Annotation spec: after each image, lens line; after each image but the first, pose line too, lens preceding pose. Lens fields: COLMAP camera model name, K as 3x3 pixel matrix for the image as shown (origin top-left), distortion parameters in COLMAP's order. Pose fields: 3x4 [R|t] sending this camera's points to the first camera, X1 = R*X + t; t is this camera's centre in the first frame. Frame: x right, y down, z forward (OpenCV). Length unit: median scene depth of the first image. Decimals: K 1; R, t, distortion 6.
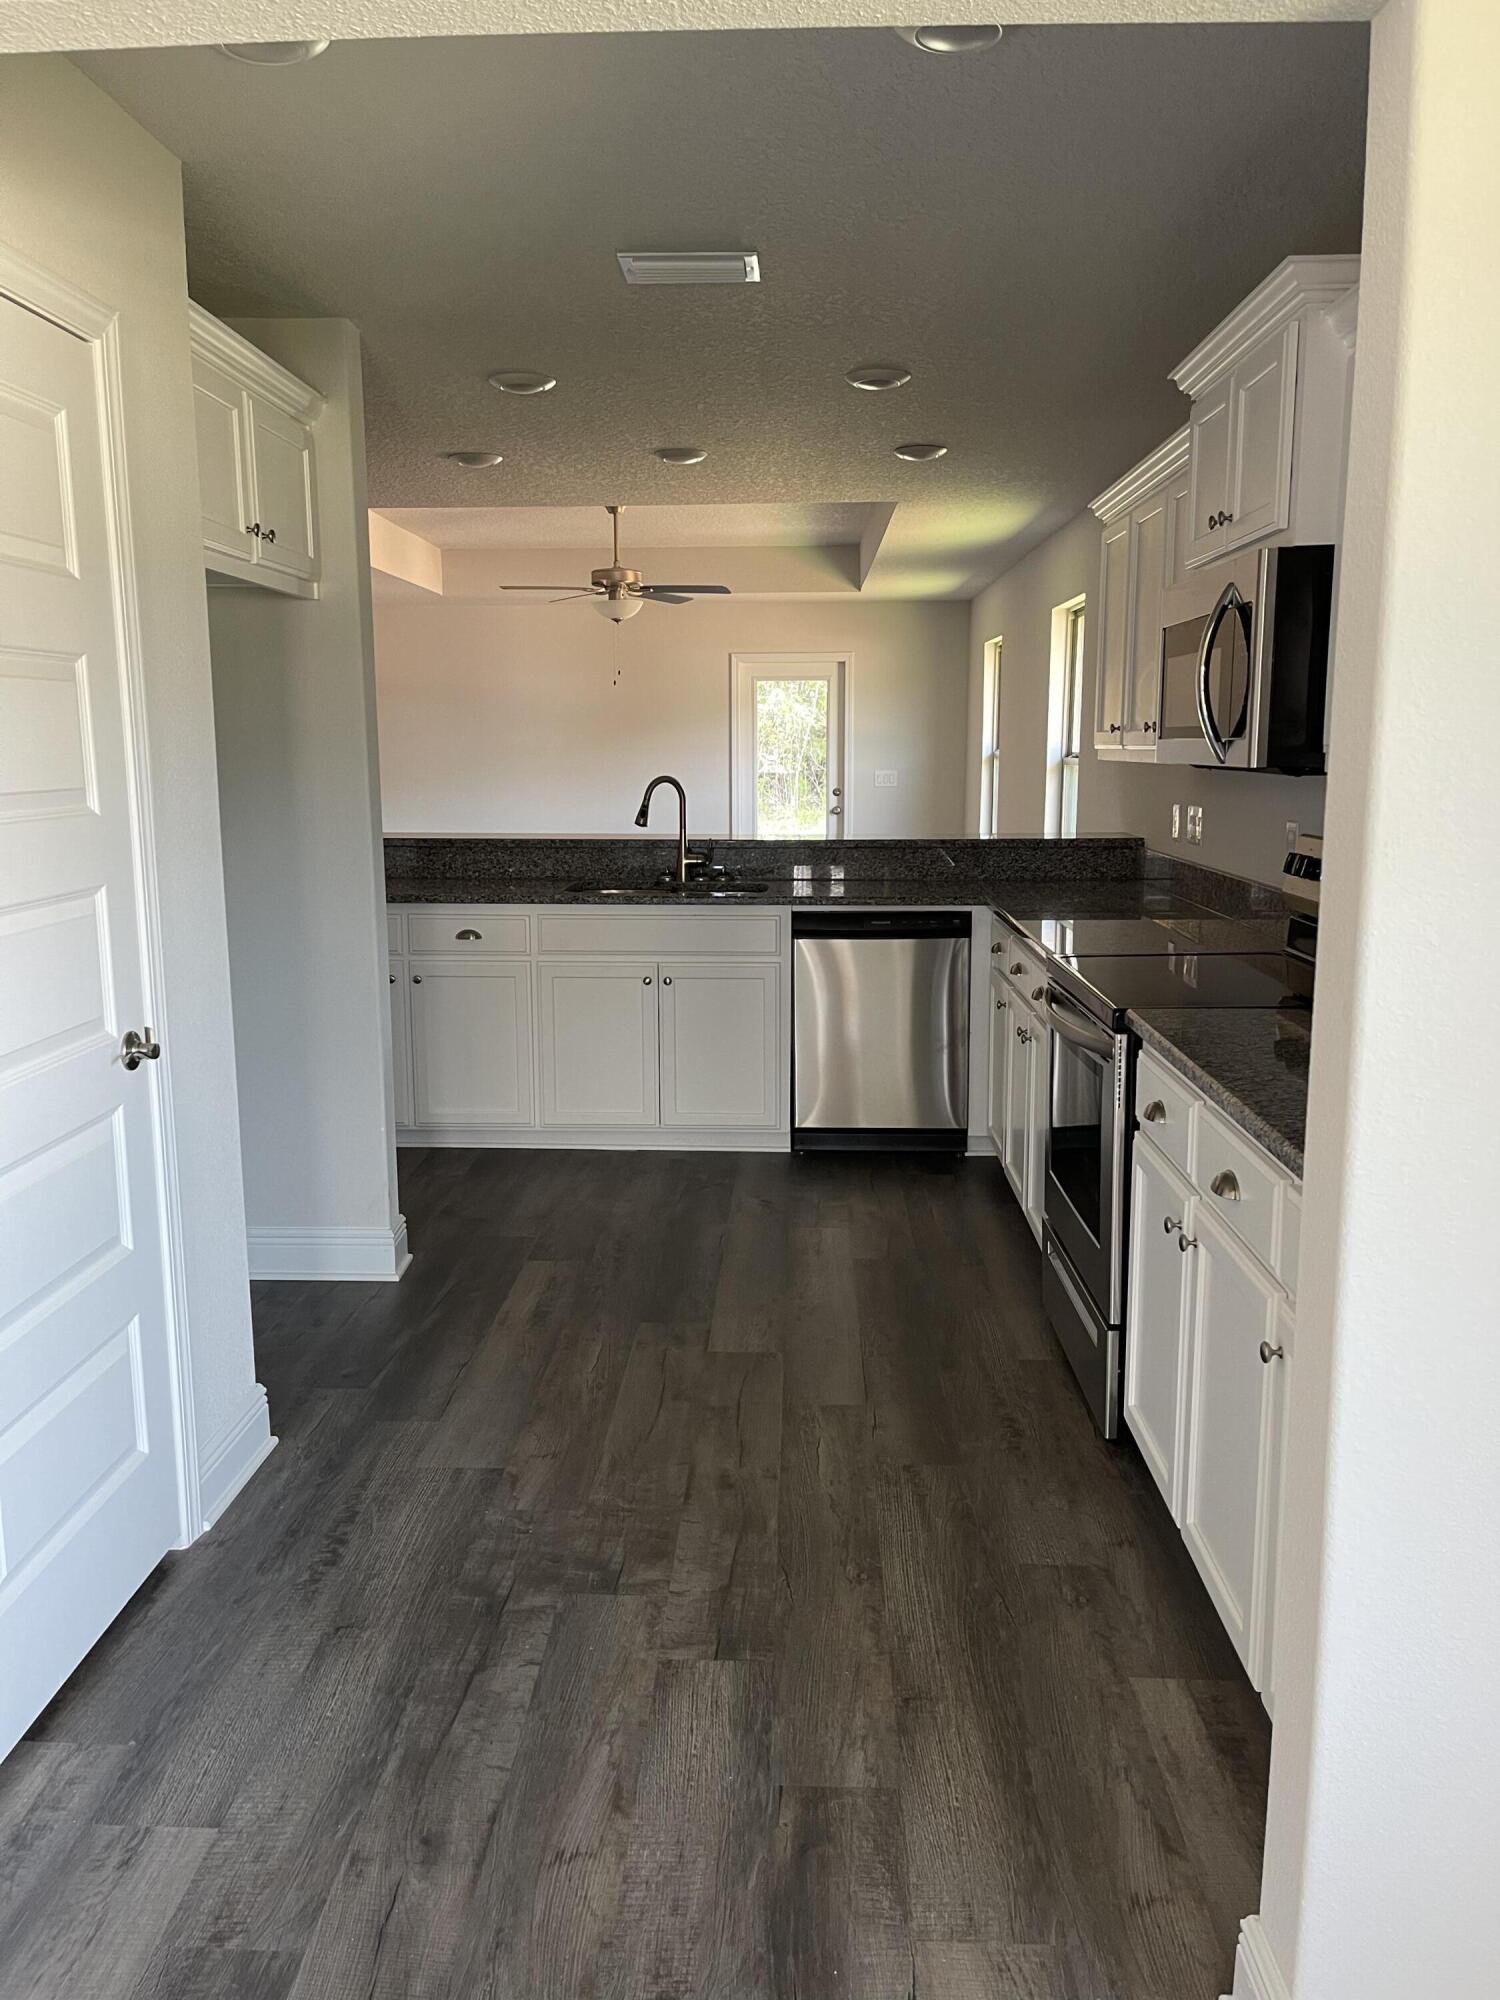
lens RADIAL K [[1534.1, 0, 737.6], [0, 1534.1, 992.9], [0, 0, 1]] dist [0.052223, -0.063931]
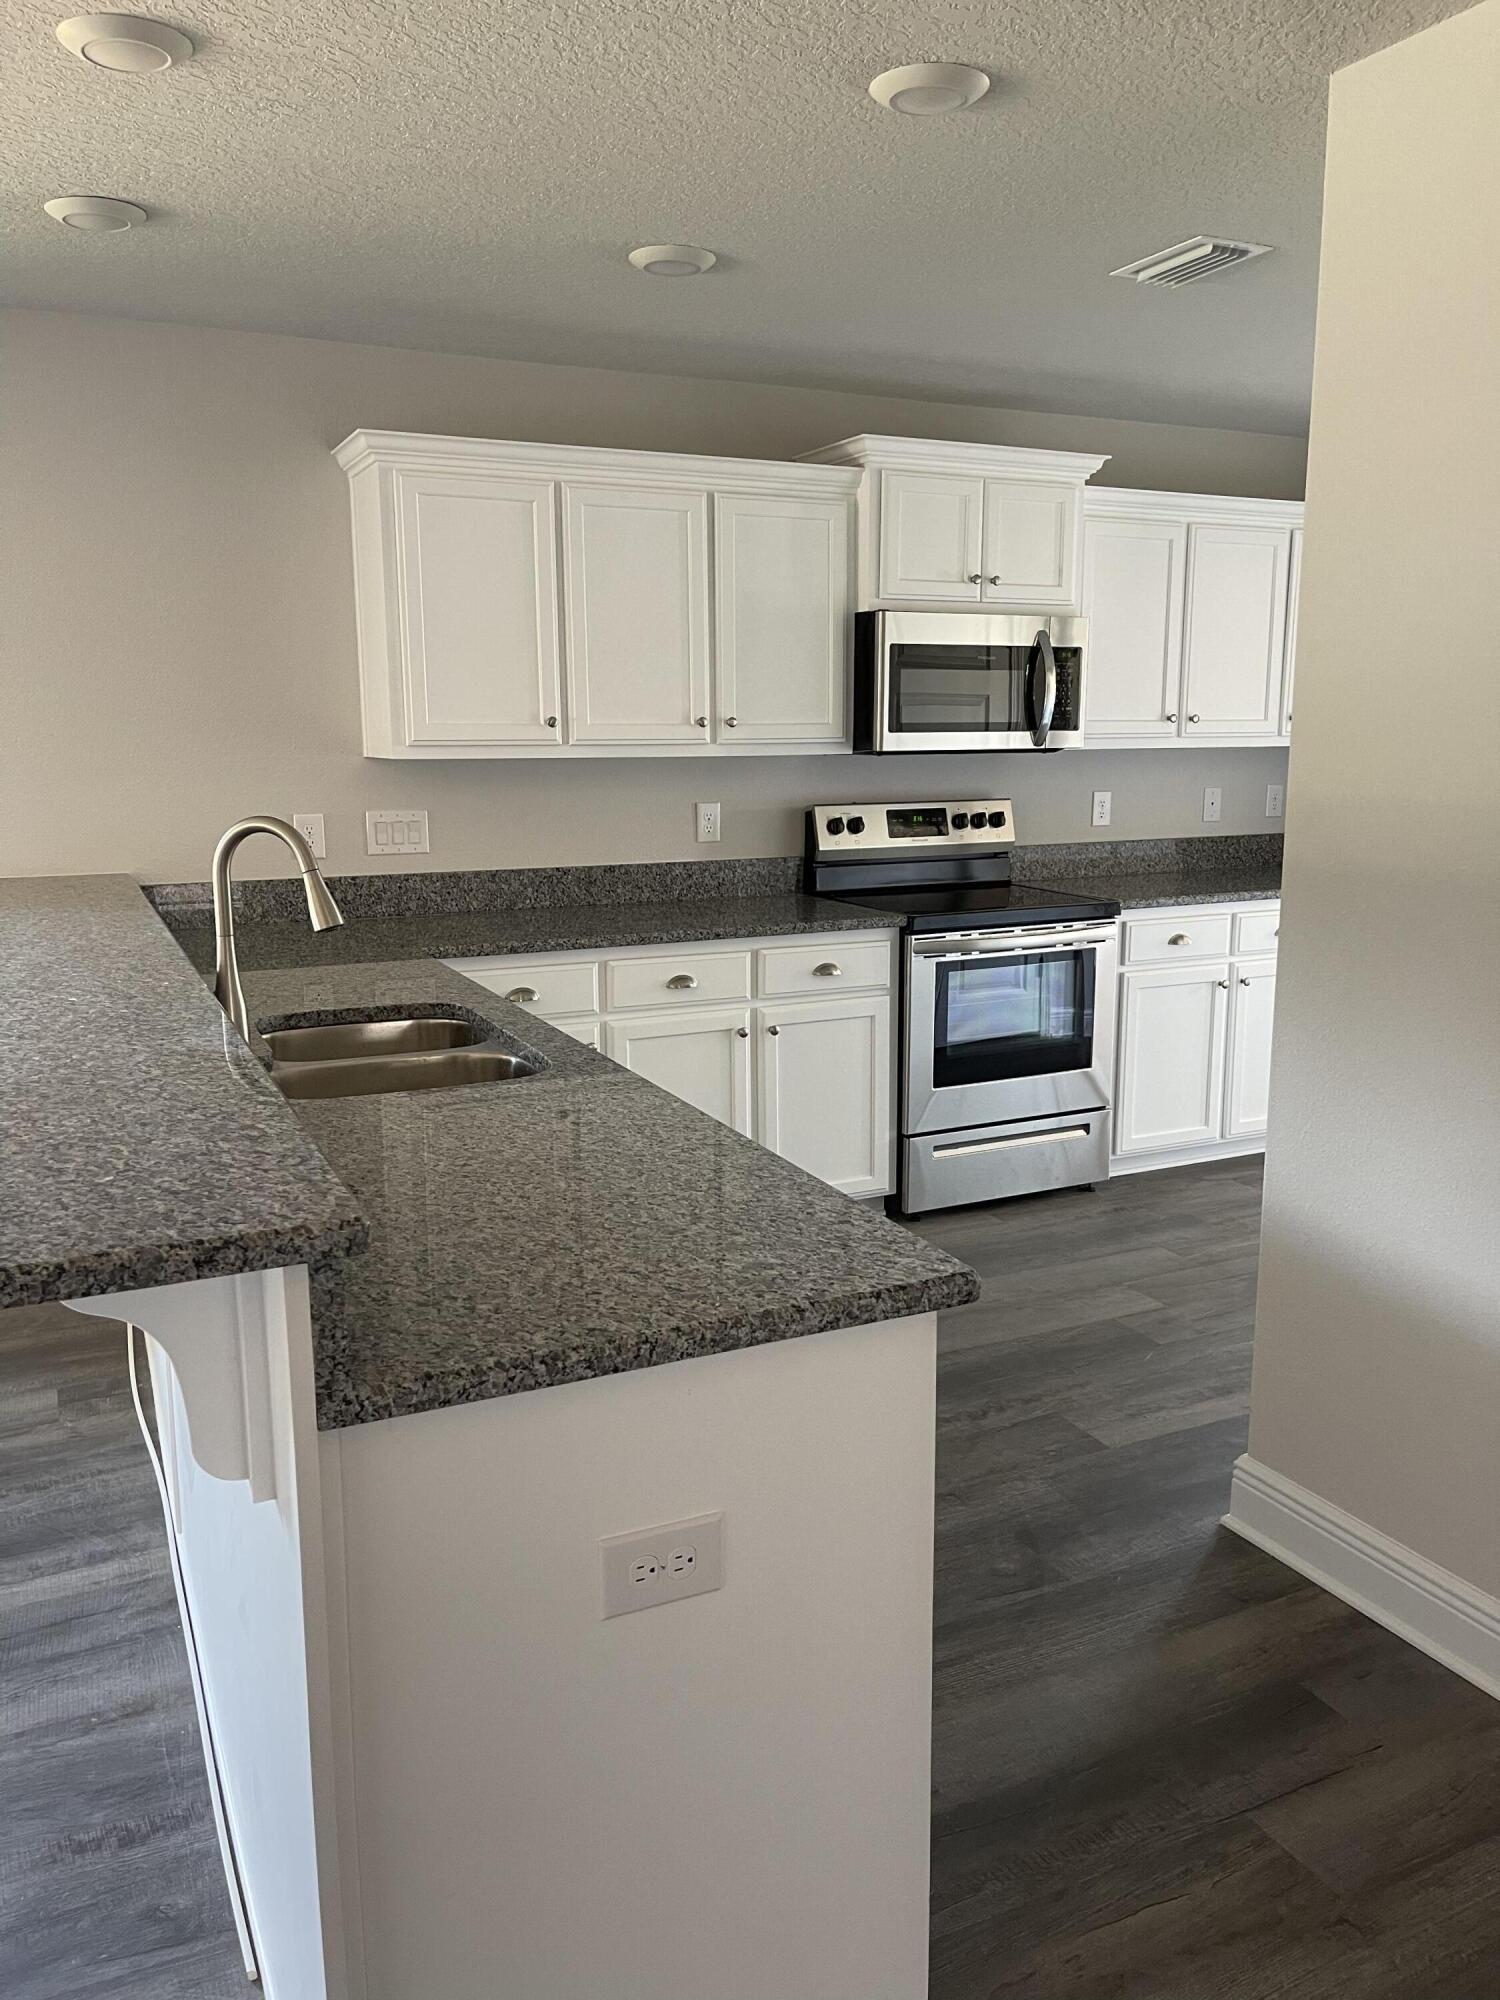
lens RADIAL K [[1534.1, 0, 751.2], [0, 1534.1, 986.3], [0, 0, 1]] dist [0.052223, -0.063931]
pose [[-0.481791, -0.137563, 0.865421, -0.489139], [0.148071, 0.960619, 0.235128, -0.171812], [-0.863685, 0.241427, -0.442449, 1.057950]]
